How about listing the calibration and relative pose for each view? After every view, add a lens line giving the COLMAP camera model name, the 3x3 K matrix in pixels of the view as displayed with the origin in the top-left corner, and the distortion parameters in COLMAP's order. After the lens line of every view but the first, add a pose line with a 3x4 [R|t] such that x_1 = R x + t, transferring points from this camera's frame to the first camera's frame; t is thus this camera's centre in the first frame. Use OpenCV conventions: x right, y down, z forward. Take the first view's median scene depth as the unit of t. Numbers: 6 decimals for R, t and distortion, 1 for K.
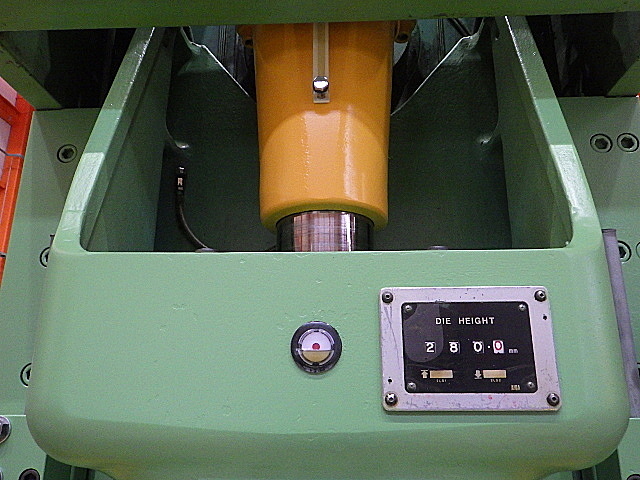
lens RADIAL K [[532.8, 0, 320.0], [0, 532.8, 240.0], [0, 0, 1]] dist [0.001306, -0.001578]
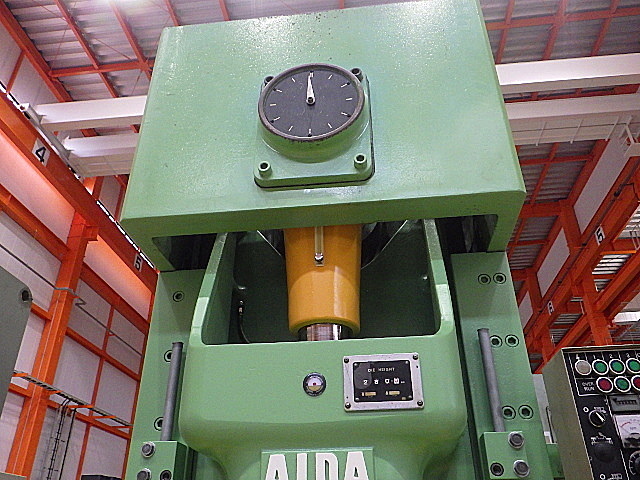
lens RADIAL K [[532.8, 0, 320.0], [0, 532.8, 240.0], [0, 0, 1]] dist [0.001306, -0.001578]
pose [[0.997717, -0.042754, -0.052274, 0.110766], [0.029892, 0.973704, -0.225846, 0.084296], [0.060555, 0.223768, 0.972759, -0.906747]]
